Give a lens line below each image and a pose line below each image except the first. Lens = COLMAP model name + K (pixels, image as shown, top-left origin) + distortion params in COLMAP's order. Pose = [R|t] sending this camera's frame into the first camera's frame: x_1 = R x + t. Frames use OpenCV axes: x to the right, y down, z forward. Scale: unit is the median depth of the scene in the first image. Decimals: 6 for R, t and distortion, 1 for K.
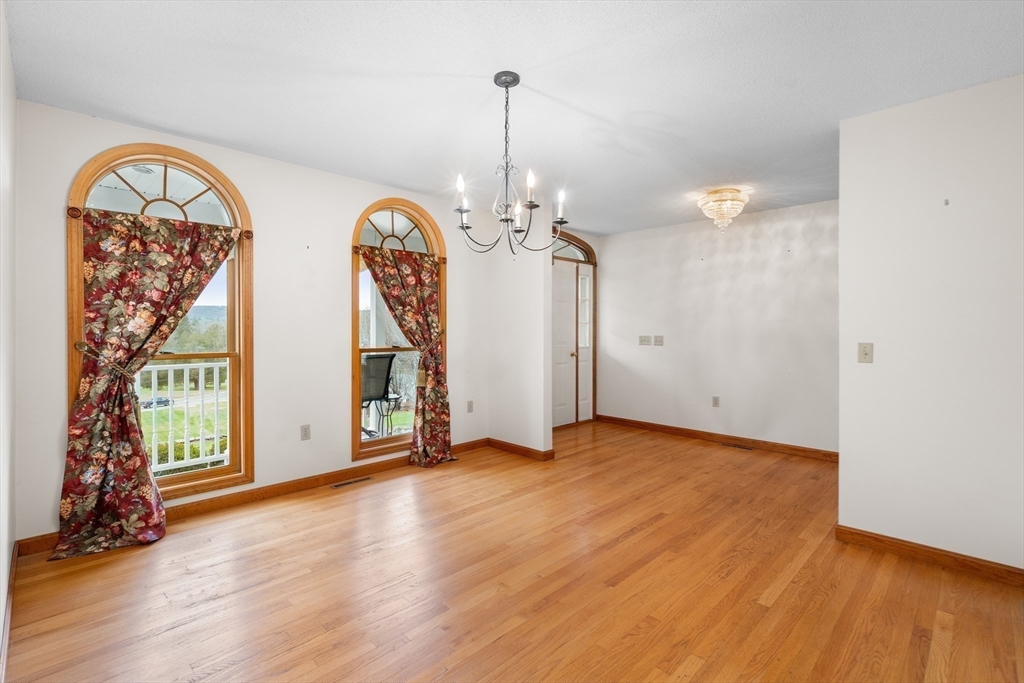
lens RADIAL K [[476.5, 0, 513.5], [0, 476.5, 338.5], [0, 0, 1]] dist [-0.004678, 0.001431]
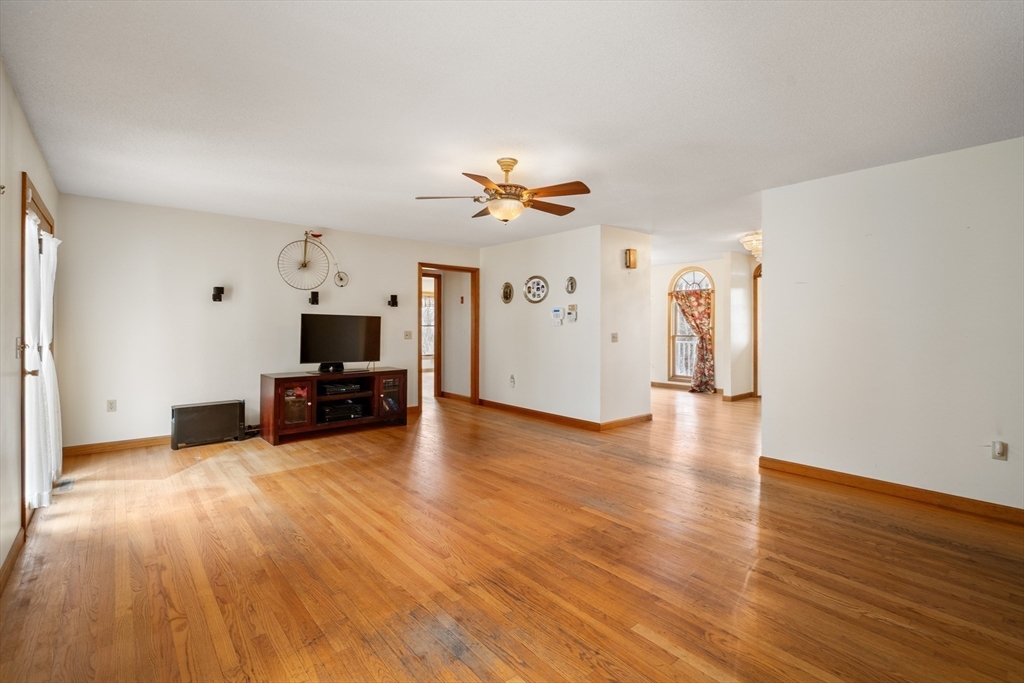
lens RADIAL K [[476.5, 0, 511.8], [0, 476.5, 333.1], [0, 0, 1]] dist [-0.004678, 0.001431]
pose [[-0.107827, 0.008891, -0.994130, 1.971011], [-0.016832, 0.999800, 0.010767, -0.000484], [0.994027, 0.017894, -0.107656, 0.418262]]
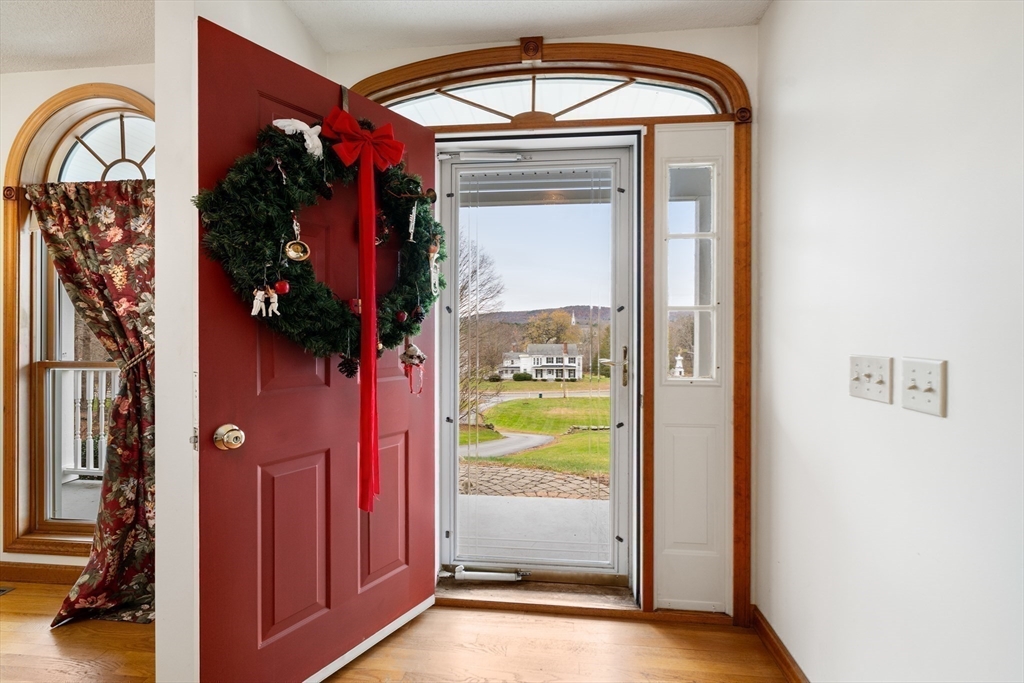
lens RADIAL K [[476.5, 0, 508.7], [0, 476.5, 332.0], [0, 0, 1]] dist [-0.004678, 0.001431]
pose [[0.621847, 0.003827, -0.783130, 0.463239], [-0.013782, 0.999887, -0.006057, -0.017870], [0.783018, 0.014560, 0.621829, 1.011790]]
